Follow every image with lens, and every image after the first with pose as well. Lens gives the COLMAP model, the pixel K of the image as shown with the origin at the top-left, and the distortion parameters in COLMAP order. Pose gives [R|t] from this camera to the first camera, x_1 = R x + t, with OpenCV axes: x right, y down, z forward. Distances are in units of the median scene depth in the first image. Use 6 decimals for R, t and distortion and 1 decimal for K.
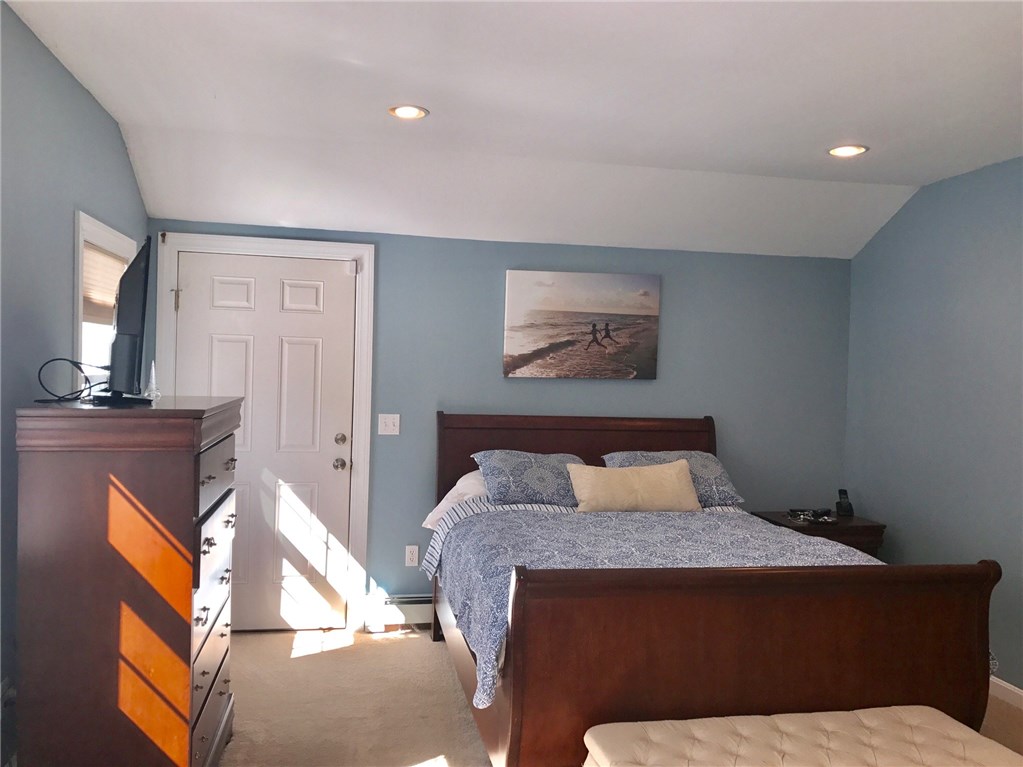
lens RADIAL K [[829.5, 0, 511.5], [0, 829.5, 383.5], [0, 0, 1]] dist [0.082392, -0.094046]
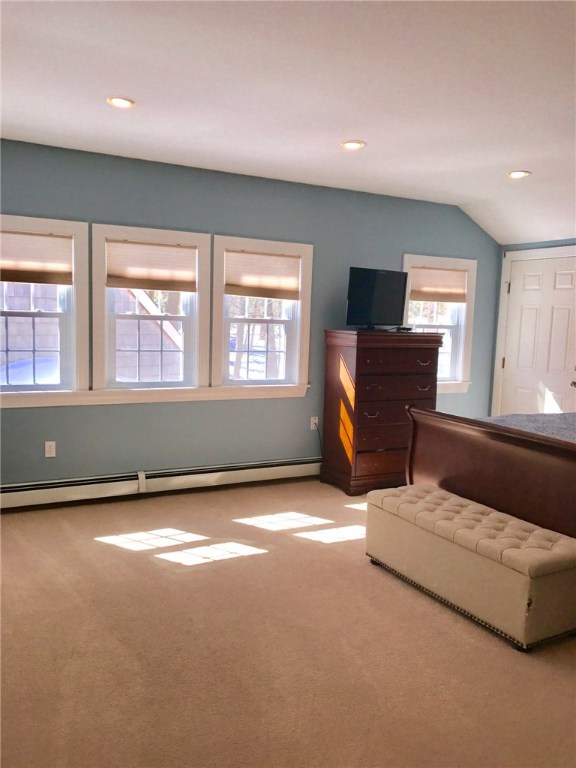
lens RADIAL K [[622.7, 0, 288.0], [0, 622.7, 384.0], [0, 0, 1]] dist [0.082392, -0.094046]
pose [[0.285822, 0.084548, -0.954546, 0.767563], [-0.039588, 0.996292, 0.076392, 0.026503], [0.957465, 0.015954, 0.288109, 0.108260]]
